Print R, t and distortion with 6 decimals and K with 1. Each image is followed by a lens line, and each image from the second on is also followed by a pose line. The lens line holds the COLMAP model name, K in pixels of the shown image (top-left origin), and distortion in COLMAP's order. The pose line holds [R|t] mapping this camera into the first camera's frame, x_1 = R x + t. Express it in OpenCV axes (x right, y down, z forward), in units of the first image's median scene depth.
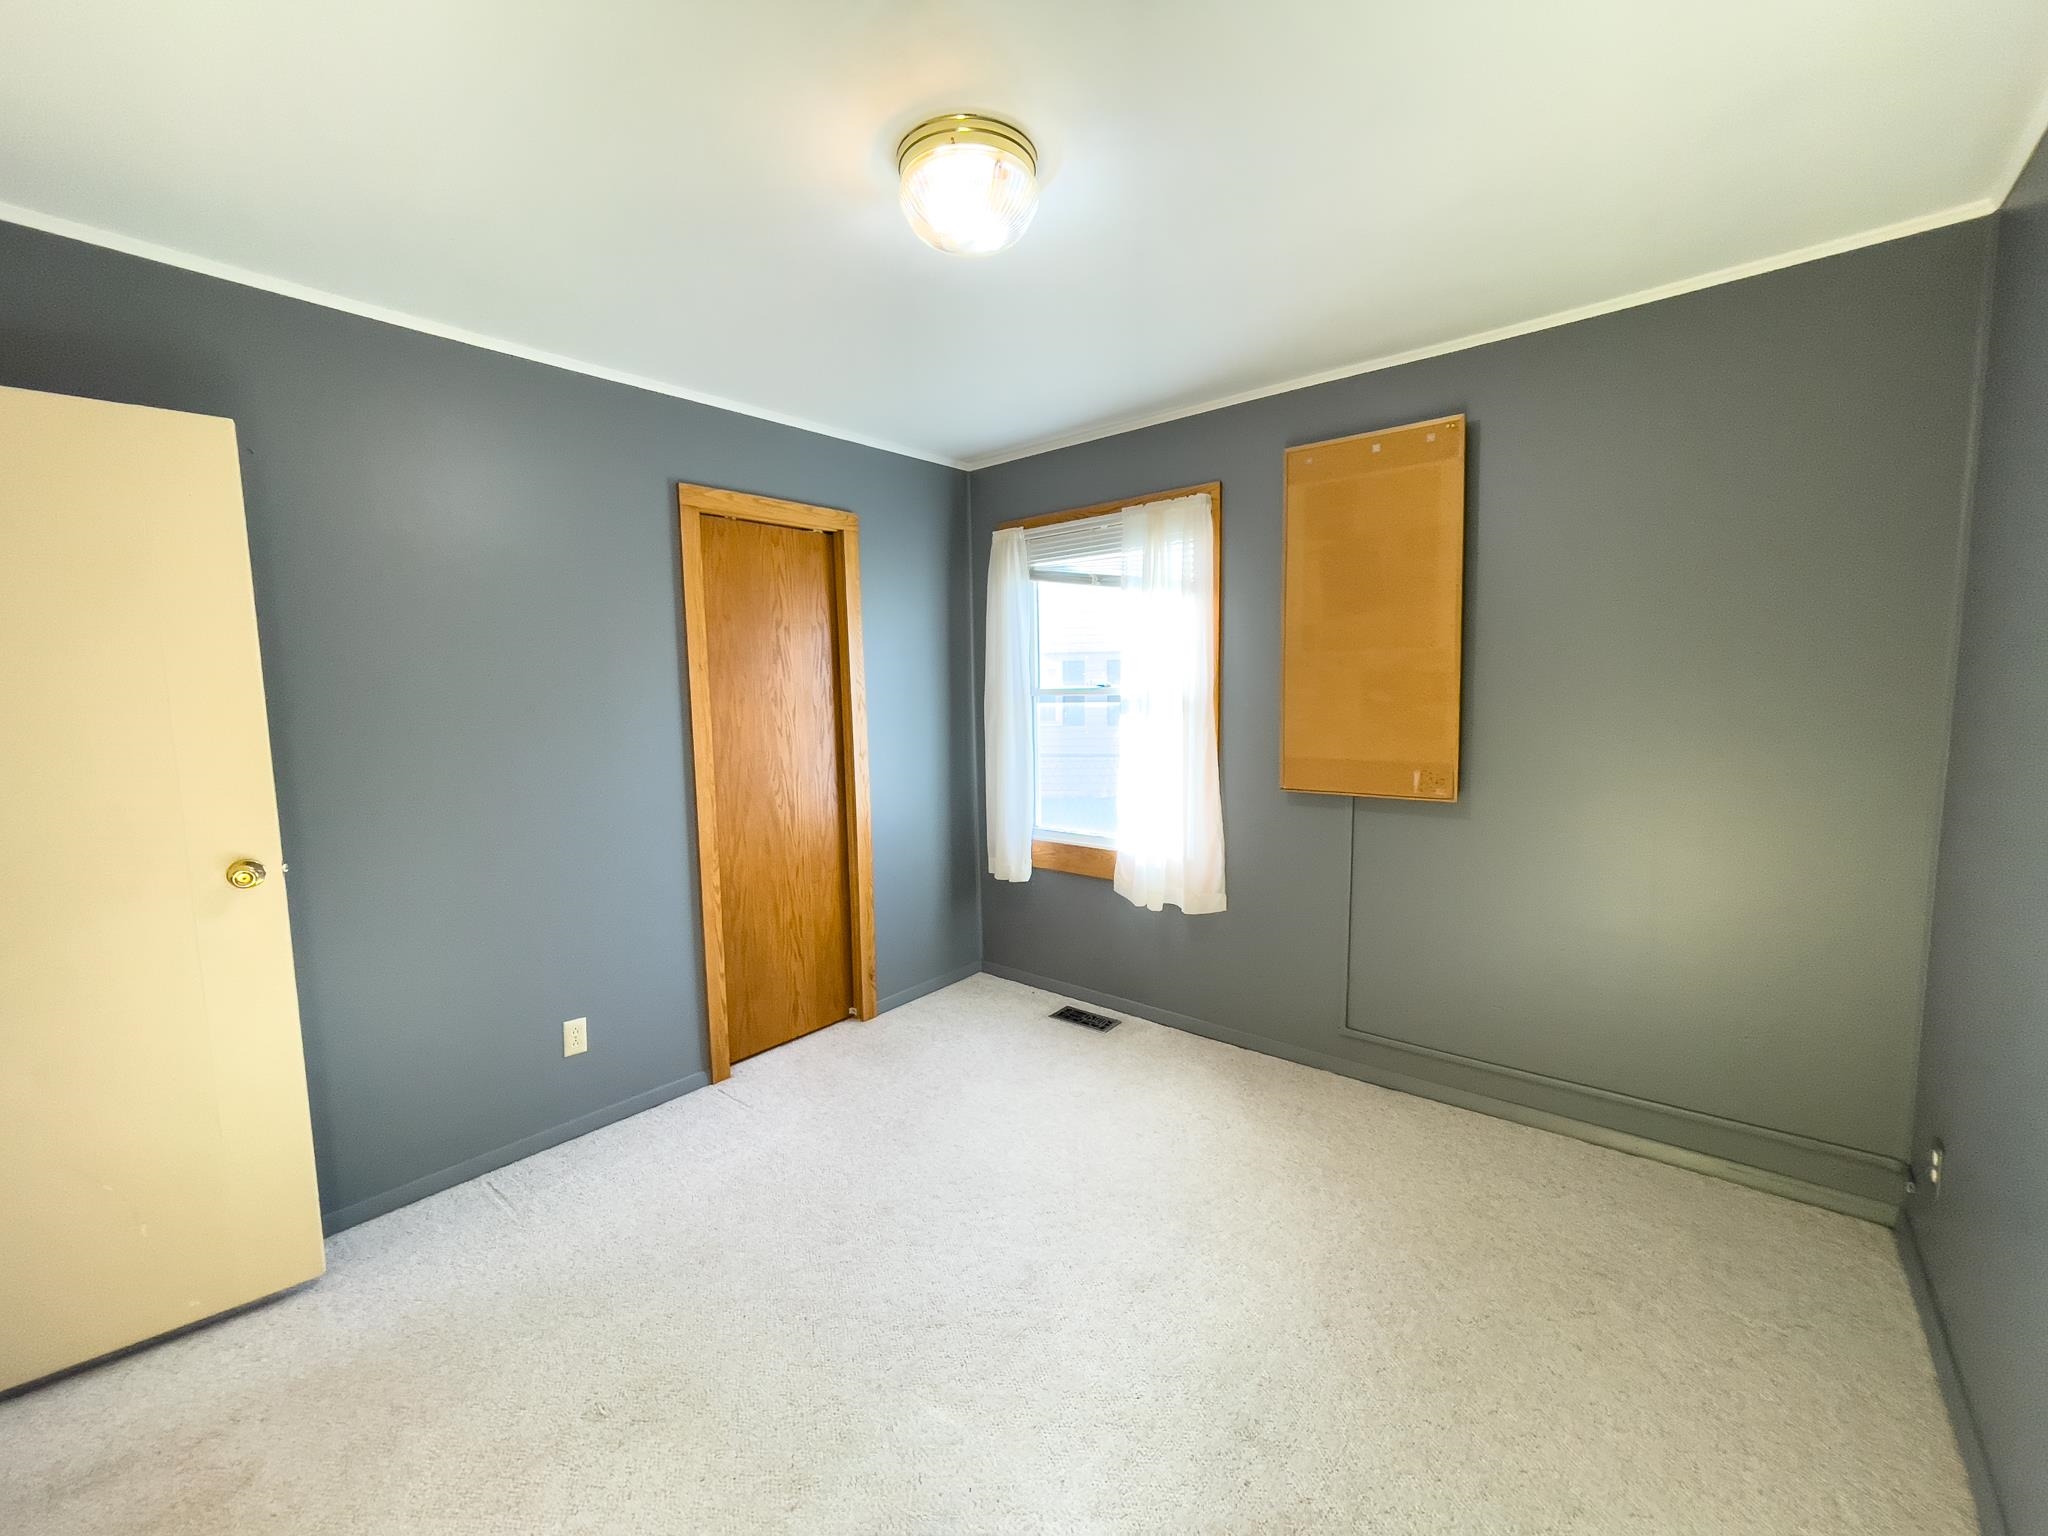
lens RADIAL K [[827.7, 0, 1016.2], [0, 827.7, 775.6], [0, 0, 1]] dist [-0.007924, 0.003024]
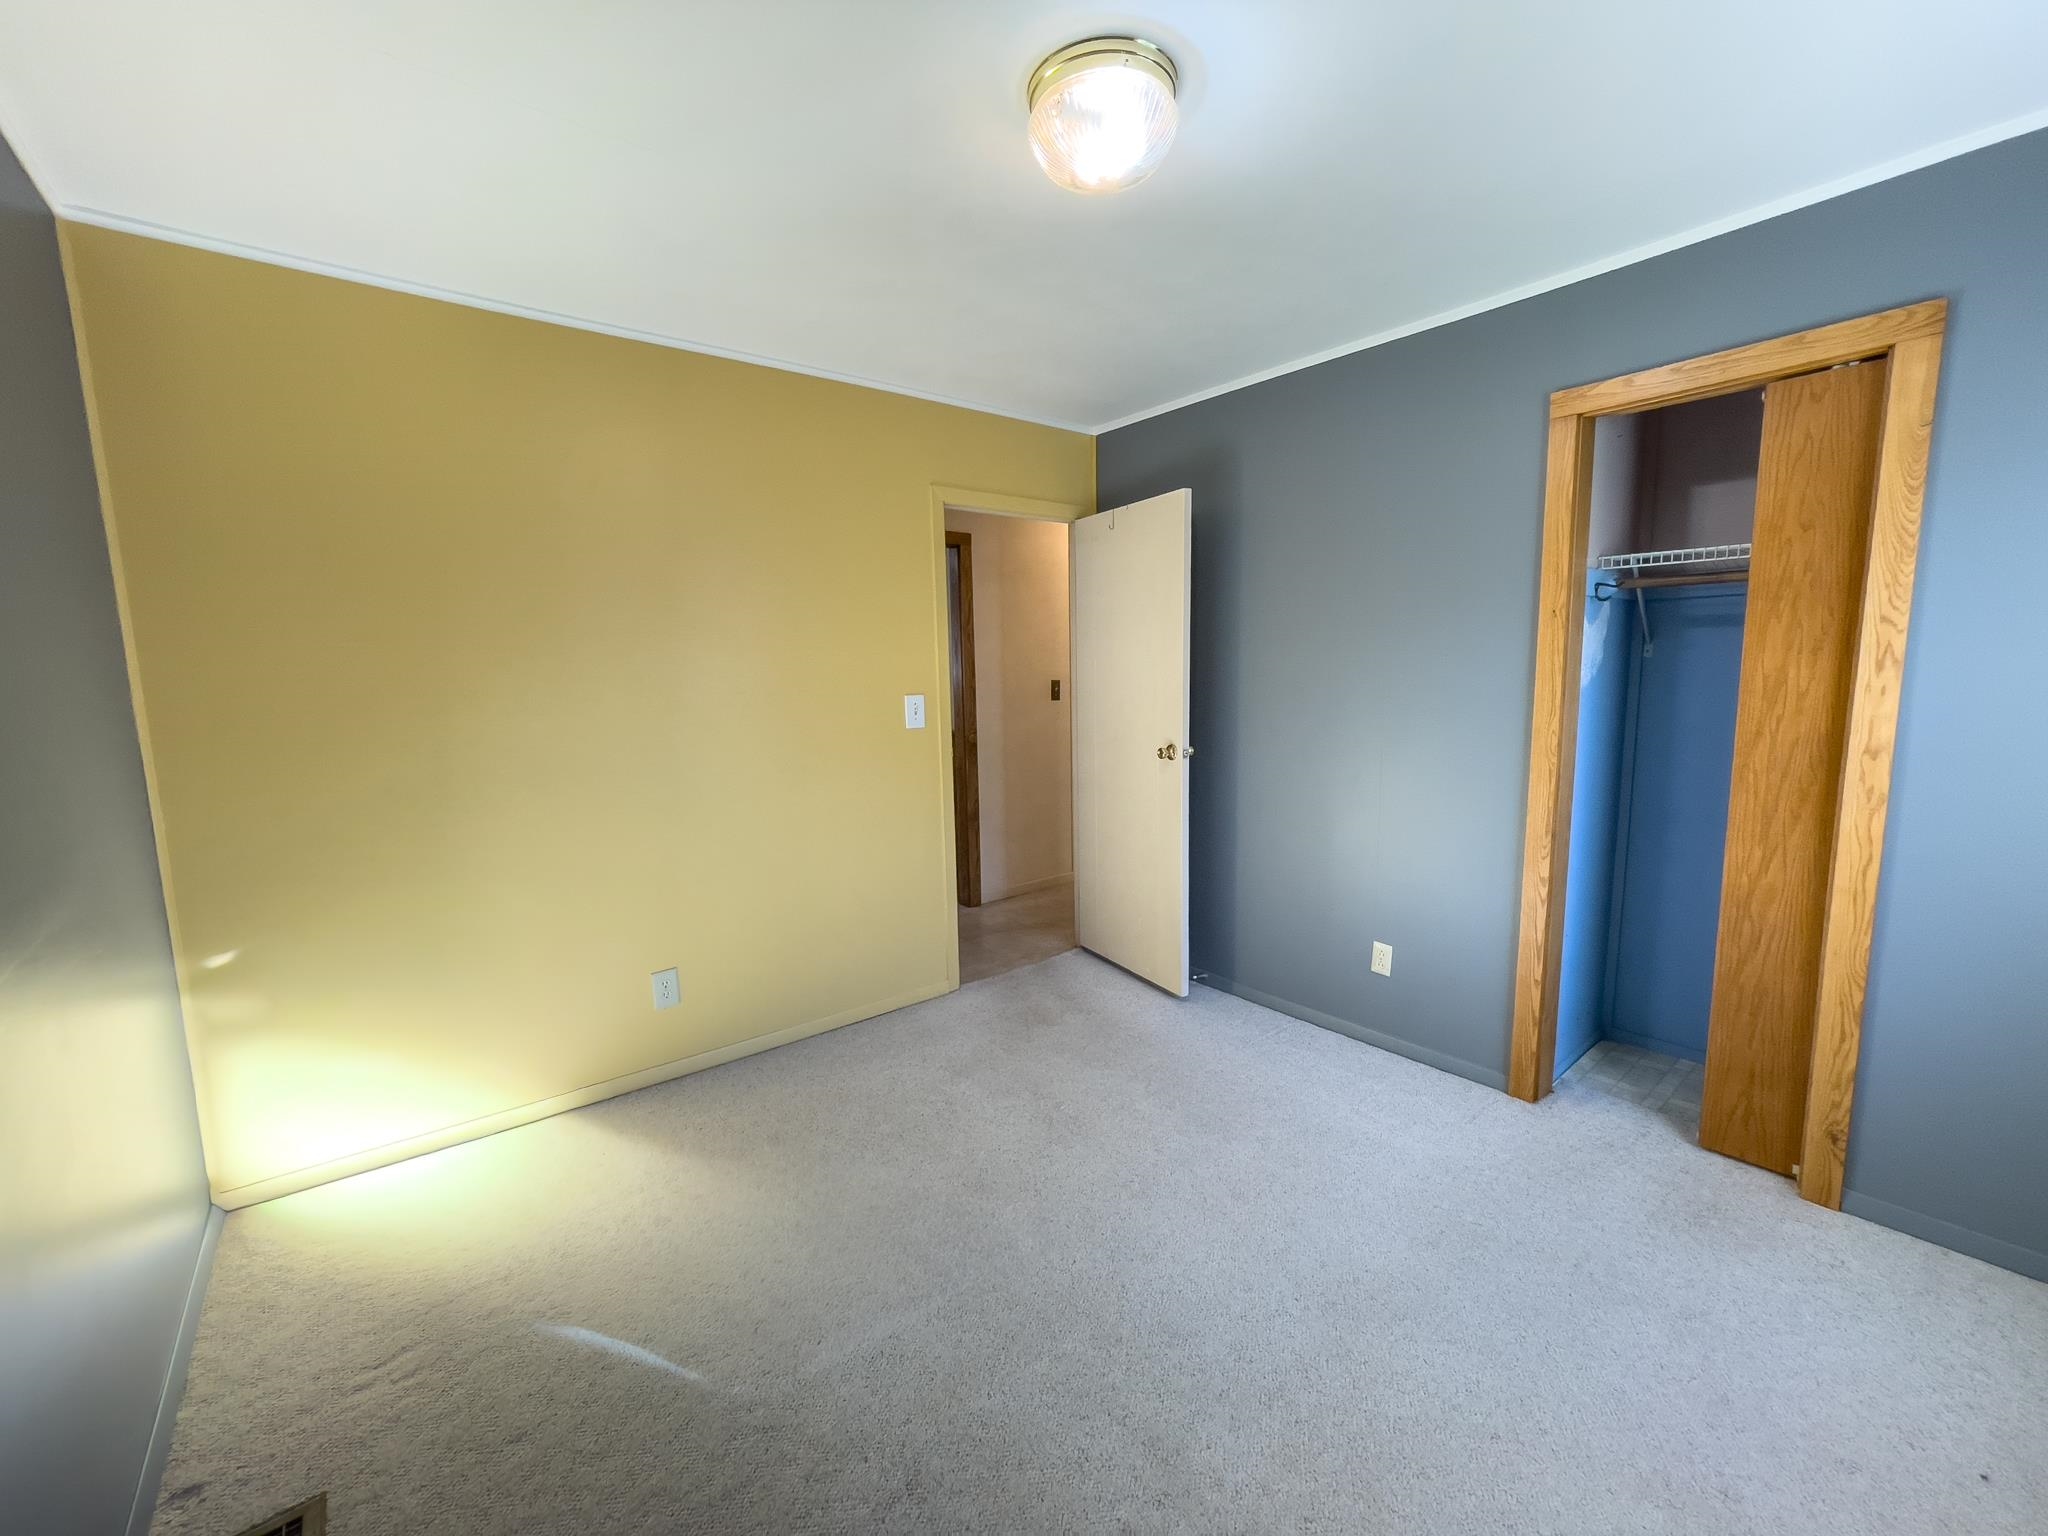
lens RADIAL K [[827.7, 0, 1015.7], [0, 827.7, 764.4], [0, 0, 1]] dist [-0.007924, 0.003024]
pose [[-0.185811, 0.145891, -0.971694, 0.463582], [-0.076810, 0.983733, 0.162386, -0.062768], [0.979579, 0.104809, -0.171583, 0.534240]]
